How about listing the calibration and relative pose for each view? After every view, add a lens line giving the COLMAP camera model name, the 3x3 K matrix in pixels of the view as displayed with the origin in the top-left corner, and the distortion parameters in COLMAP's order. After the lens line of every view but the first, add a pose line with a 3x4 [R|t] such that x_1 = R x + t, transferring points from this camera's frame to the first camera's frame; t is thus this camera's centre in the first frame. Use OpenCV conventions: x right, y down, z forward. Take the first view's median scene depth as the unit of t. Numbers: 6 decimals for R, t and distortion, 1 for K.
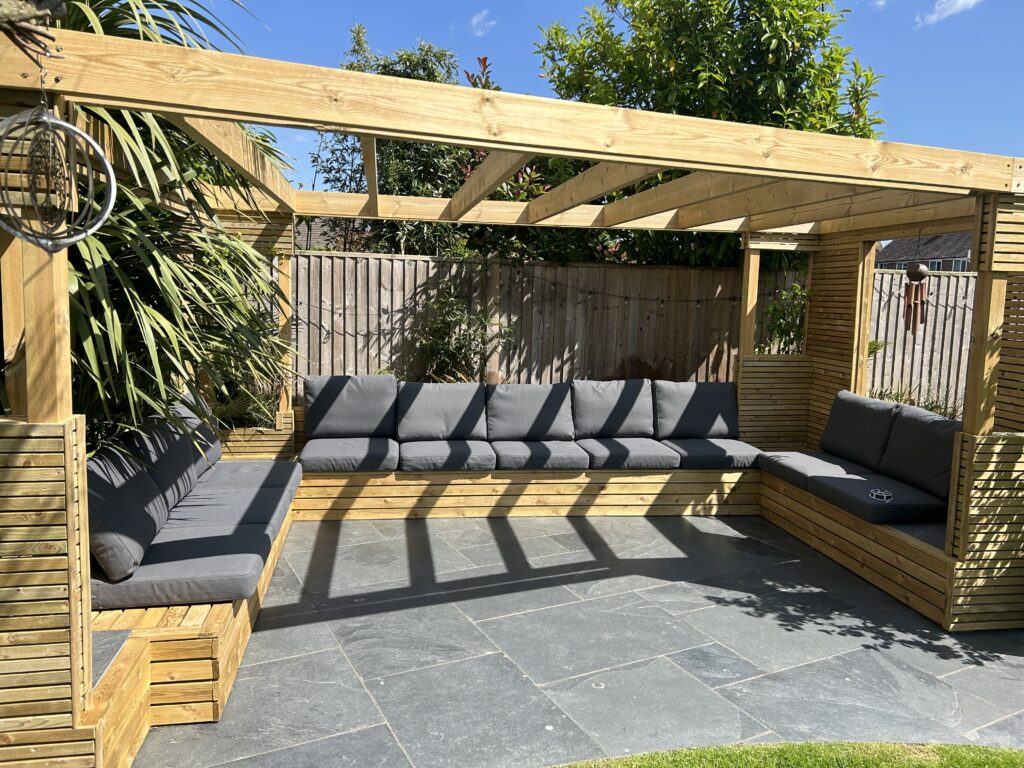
lens RADIAL K [[770.2, 0, 508.3], [0, 770.2, 375.5], [0, 0, 1]] dist [0.071916, -0.088095]
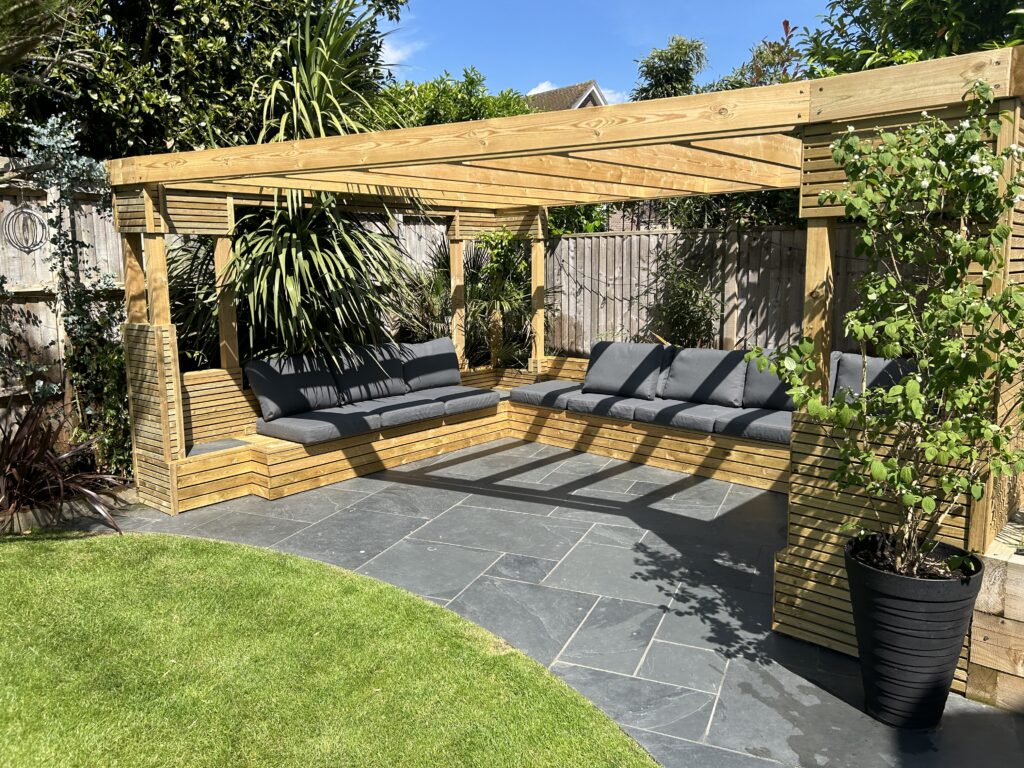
lens RADIAL K [[770.2, 0, 500.6], [0, 770.2, 374.8], [0, 0, 1]] dist [0.071916, -0.088095]
pose [[0.620384, 0.080031, -0.780205, 0.730884], [-0.060249, 0.996704, 0.054332, 0.007118], [0.781981, 0.013300, 0.623160, 0.145219]]
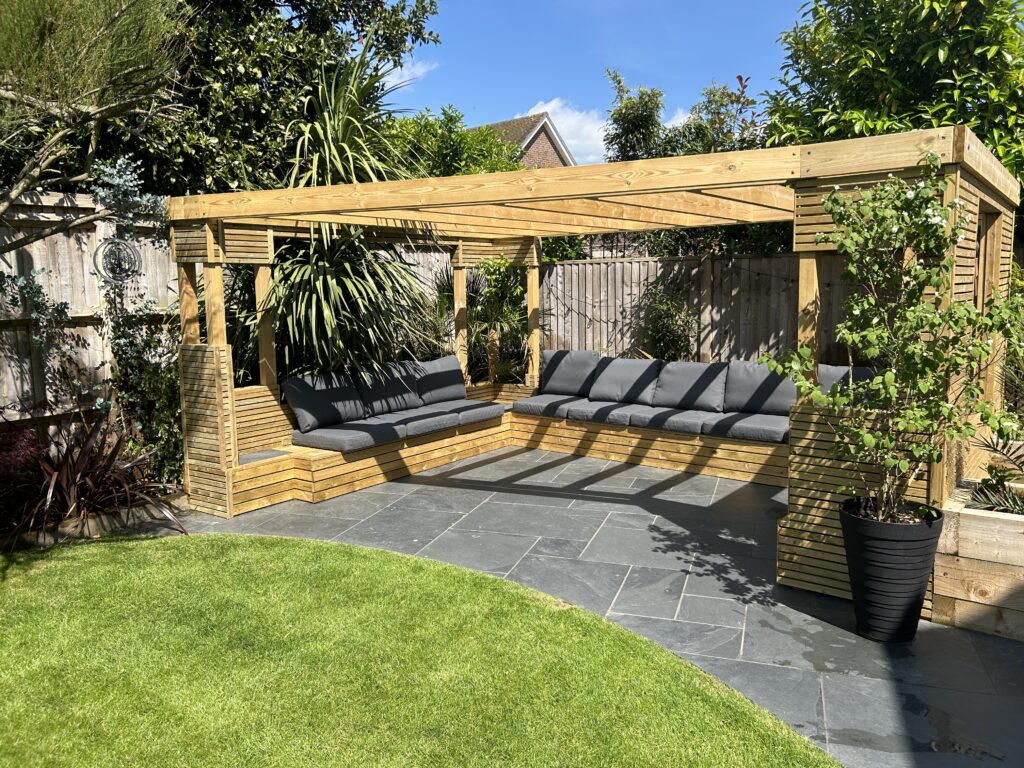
lens RADIAL K [[770.2, 0, 515.7], [0, 770.2, 377.3], [0, 0, 1]] dist [0.071916, -0.088095]
pose [[0.689153, 0.048654, -0.722981, 0.764430], [-0.047094, 0.998641, 0.022315, 0.023228], [0.723084, 0.018670, 0.690508, -0.014680]]
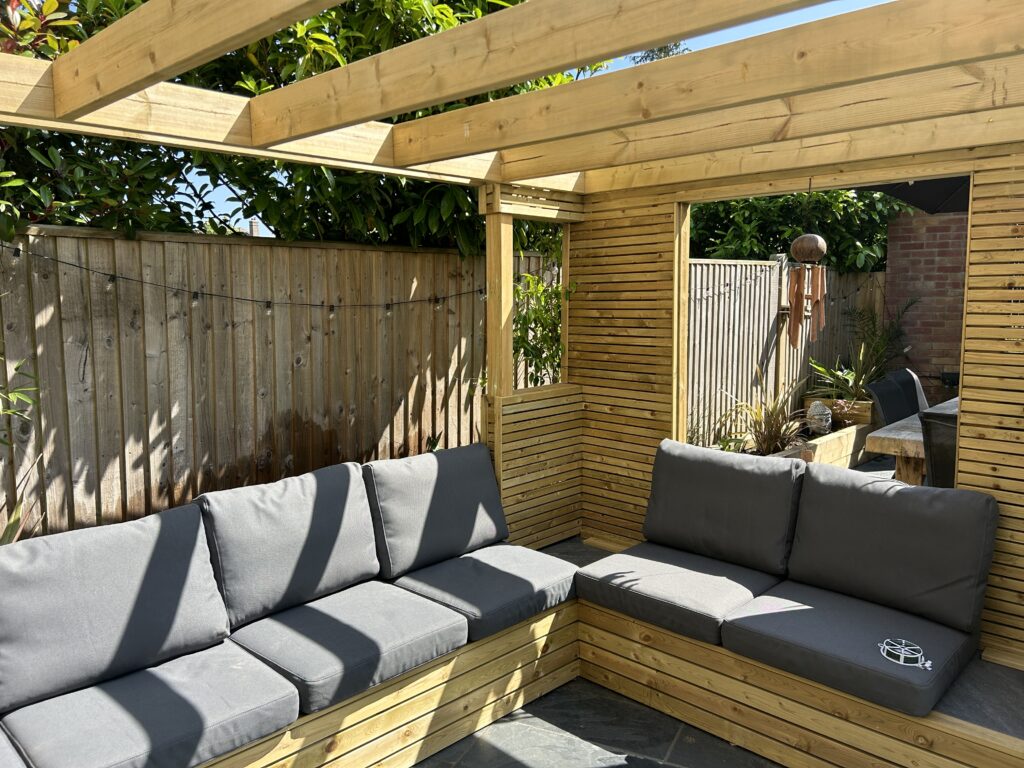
lens RADIAL K [[770.2, 0, 516.6], [0, 770.2, 371.5], [0, 0, 1]] dist [0.071916, -0.088095]
pose [[0.796044, -0.090760, 0.598395, -0.037424], [0.090833, 0.995410, 0.030142, -0.068381], [-0.598384, 0.030360, 0.800634, 0.594333]]
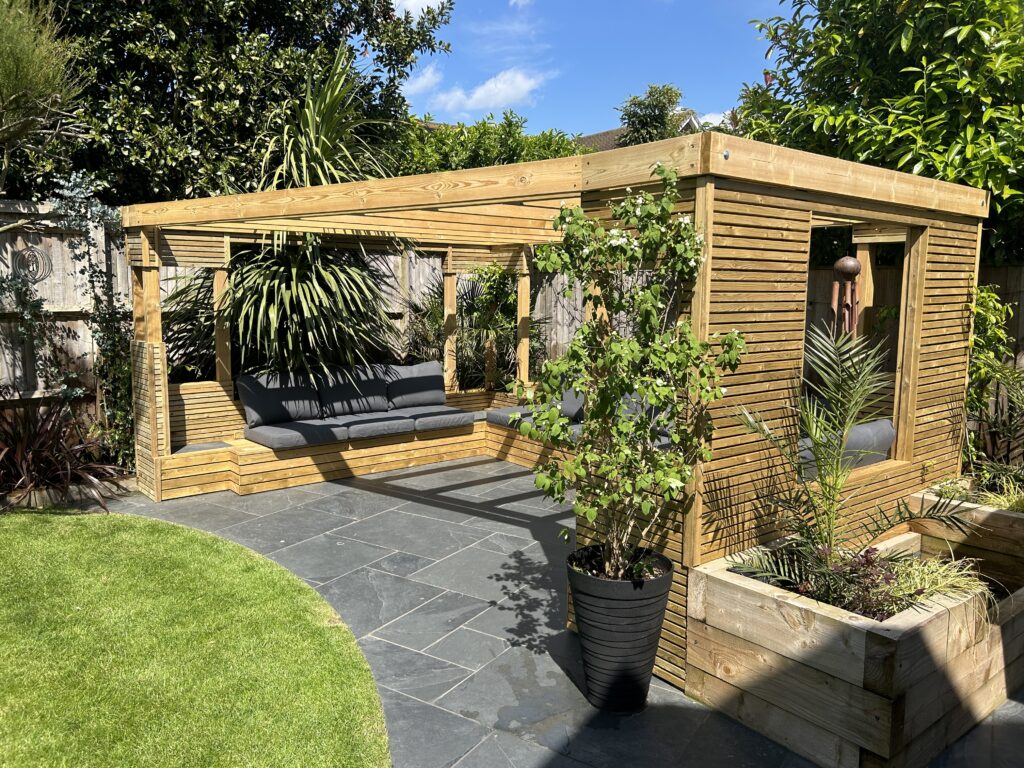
lens RADIAL K [[770.2, 0, 500.9], [0, 770.2, 376.9], [0, 0, 1]] dist [0.071916, -0.088095]
pose [[0.485046, 0.079831, -0.870837, 0.965046], [-0.094244, 0.994797, 0.038701, -0.018067], [0.869396, 0.063299, 0.490045, 0.292188]]
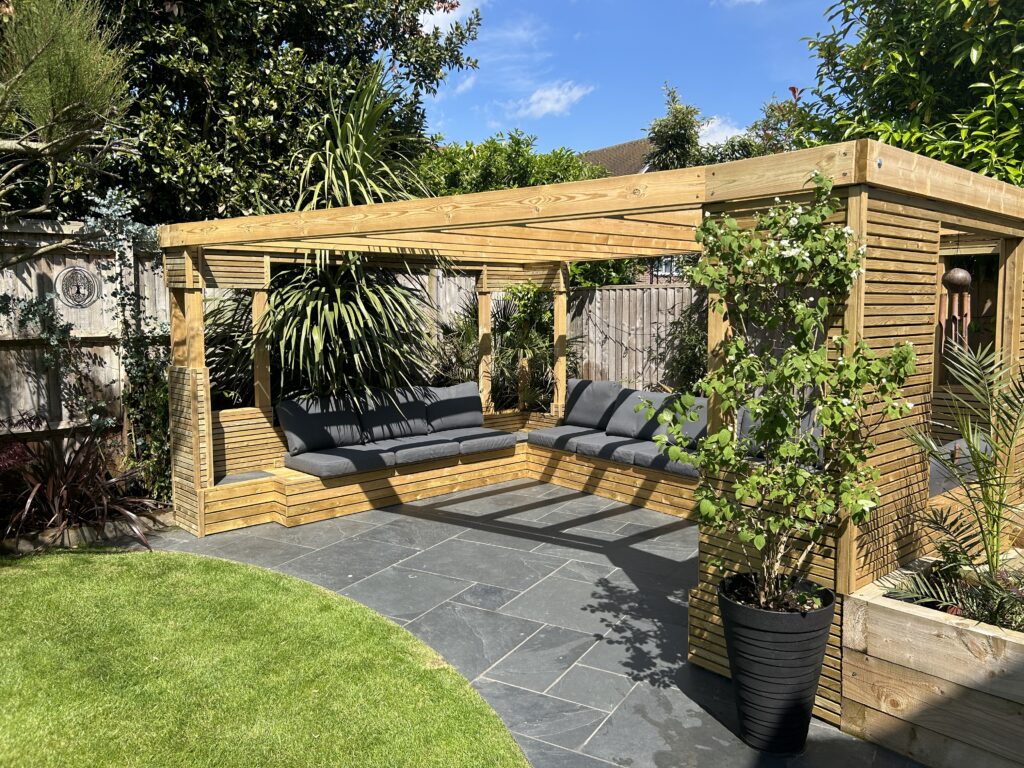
lens RADIAL K [[770.2, 0, 516.0], [0, 770.2, 373.7], [0, 0, 1]] dist [0.071916, -0.088095]
pose [[0.534039, 0.045863, -0.844215, 0.873464], [-0.077214, 0.997000, 0.005319, -0.008492], [0.841927, 0.062344, 0.535978, 0.204507]]
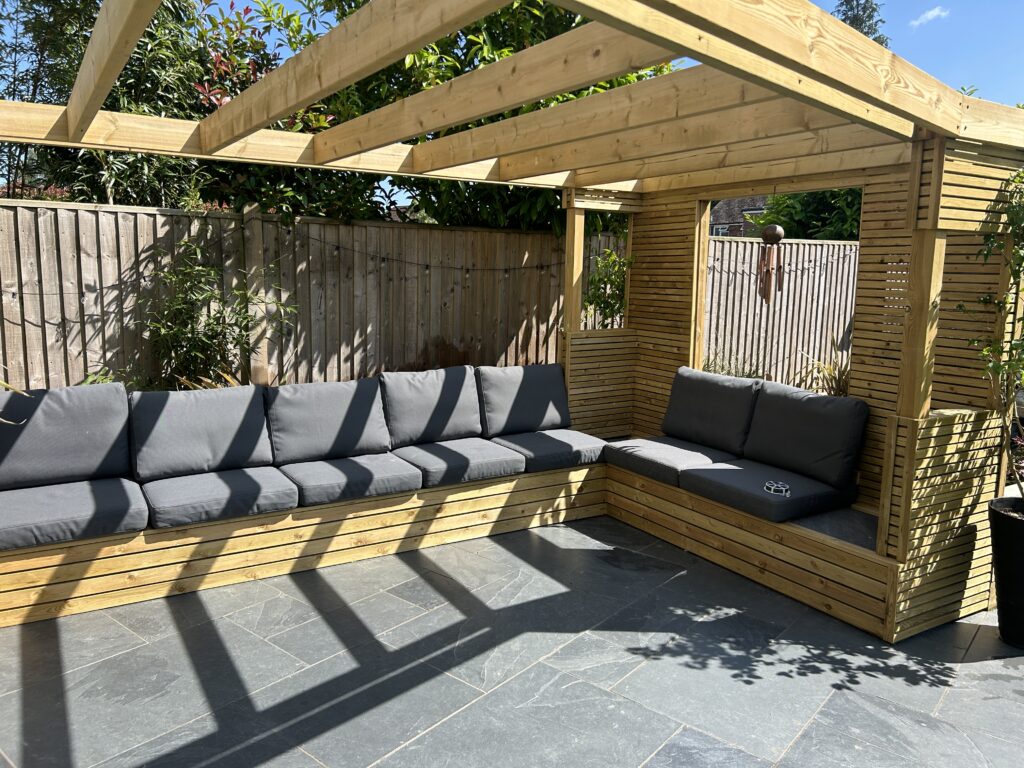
lens RADIAL K [[770.2, 0, 517.4], [0, 770.2, 373.9], [0, 0, 1]] dist [0.071916, -0.088095]
pose [[0.919521, -0.063615, 0.387857, -0.101039], [0.049221, 0.997684, 0.046945, -0.025136], [-0.389946, -0.024076, 0.920523, 0.257540]]
